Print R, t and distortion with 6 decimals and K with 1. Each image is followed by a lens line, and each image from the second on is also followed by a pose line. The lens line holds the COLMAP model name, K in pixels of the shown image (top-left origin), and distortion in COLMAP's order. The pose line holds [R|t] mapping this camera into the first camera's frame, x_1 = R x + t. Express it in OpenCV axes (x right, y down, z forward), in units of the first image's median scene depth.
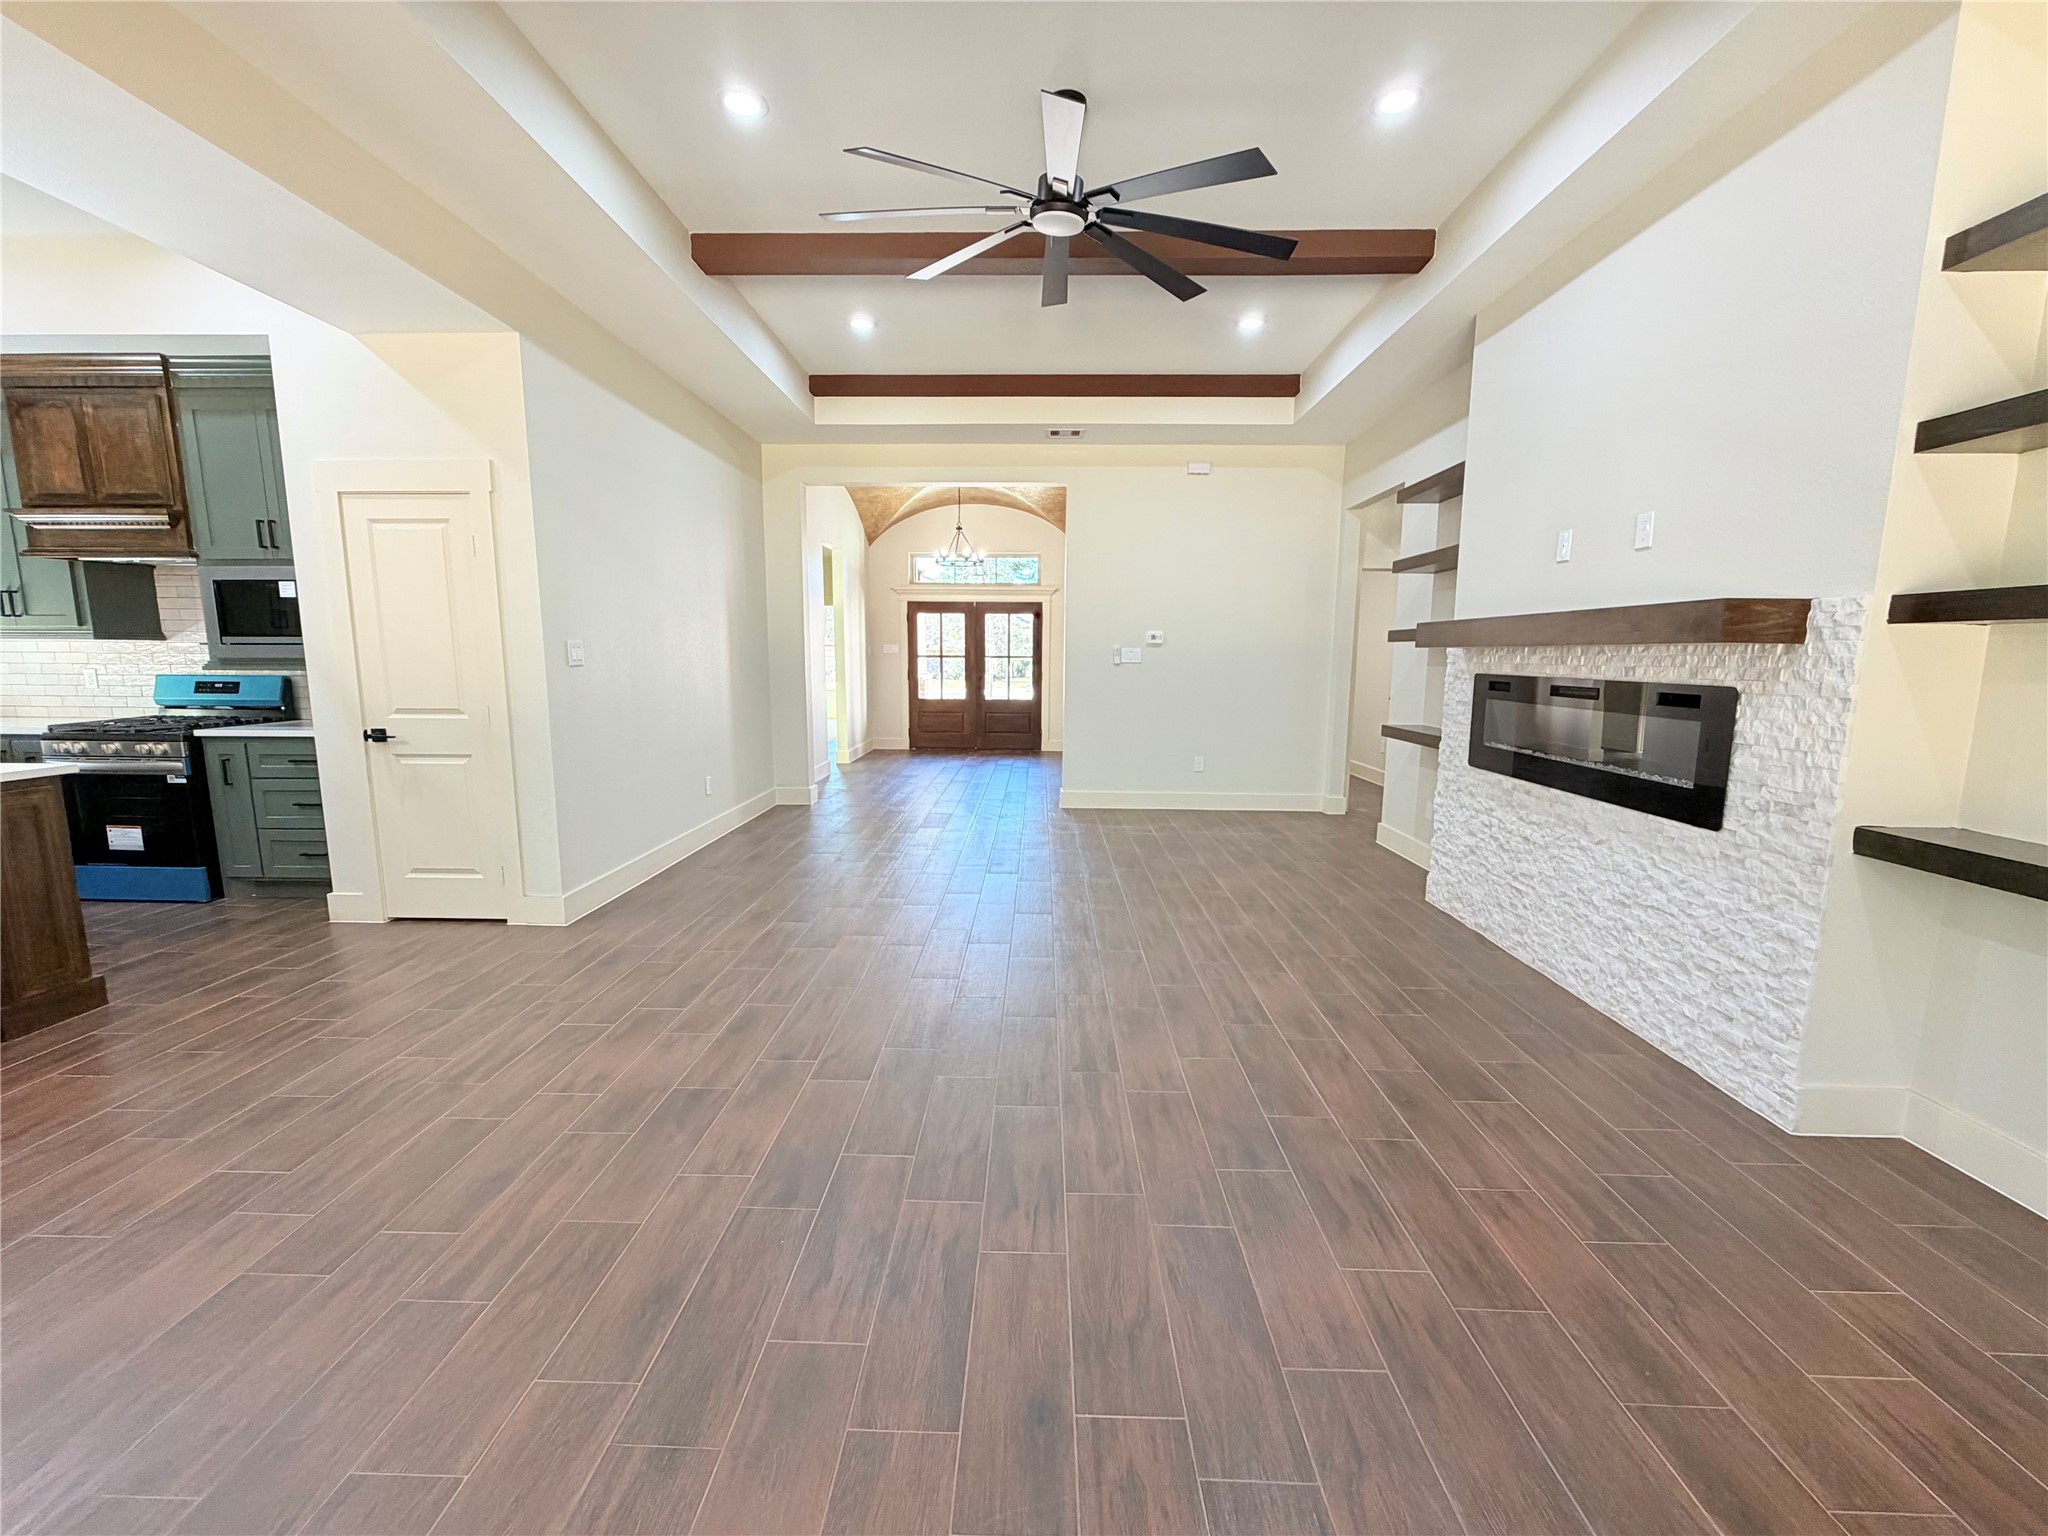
lens RADIAL K [[811.7, 0, 1019.6], [0, 811.7, 769.6], [0, 0, 1]] dist [0.000566, 0.000008]
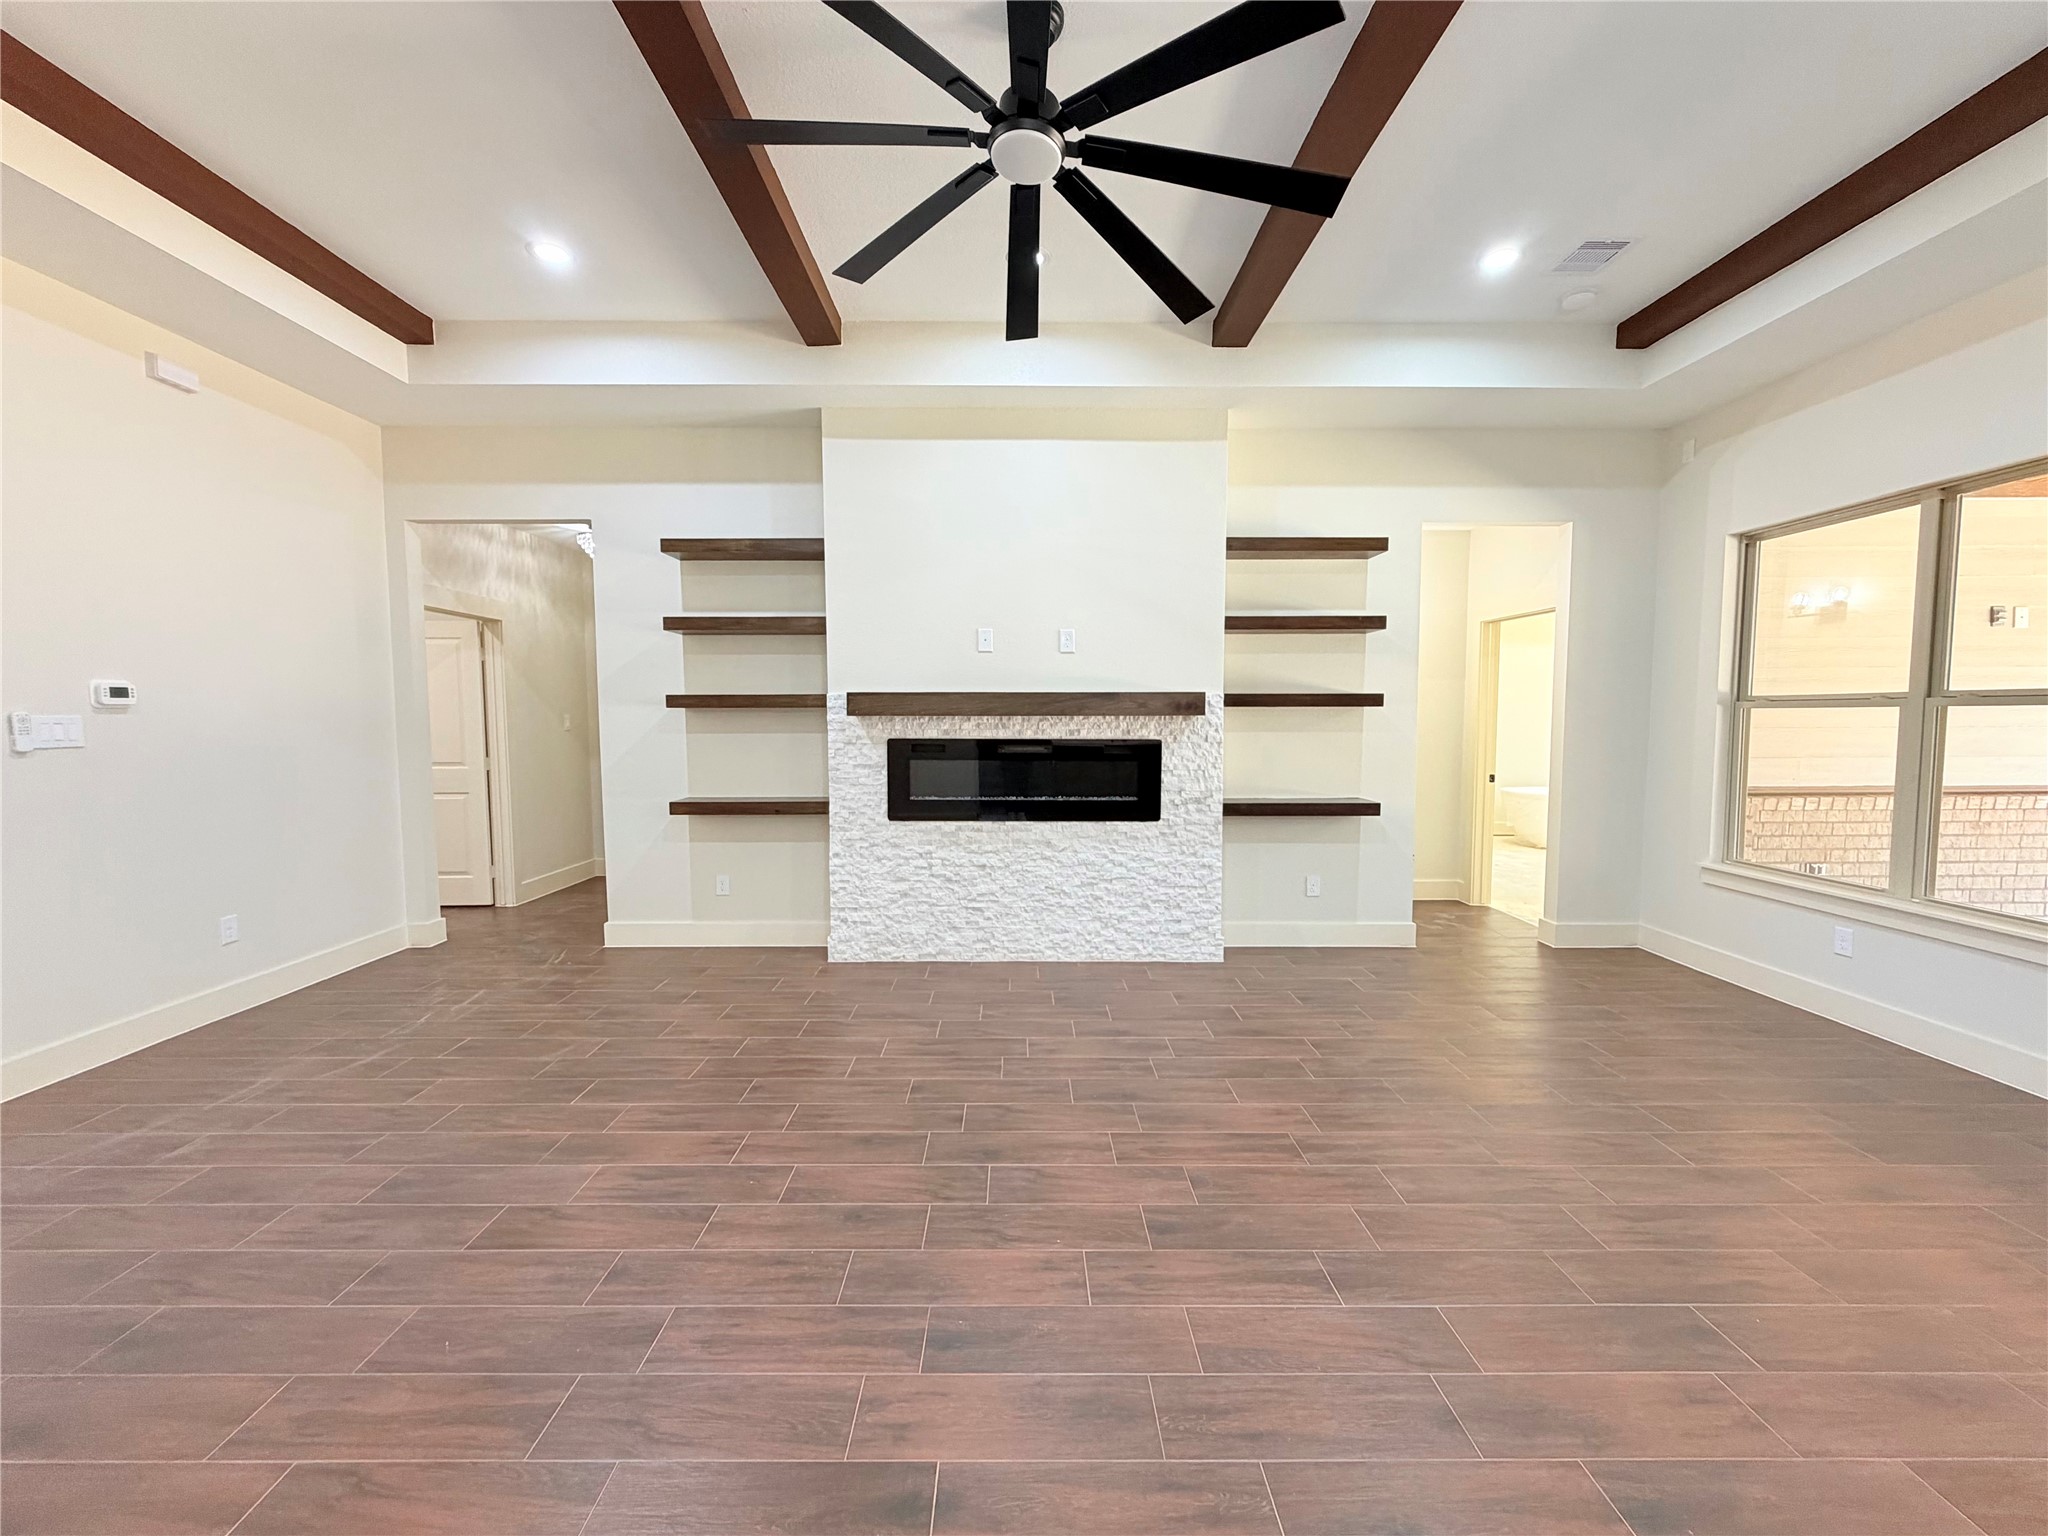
lens RADIAL K [[816.5, 0, 1019.4], [0, 816.5, 766.9], [0, 0, 1]] dist [0.001389, 0.000125]
pose [[-0.029209, -0.074525, 0.996791, -0.628352], [0.141925, 0.986805, 0.077937, -0.156499], [-0.989446, 0.143746, -0.018247, 0.934409]]
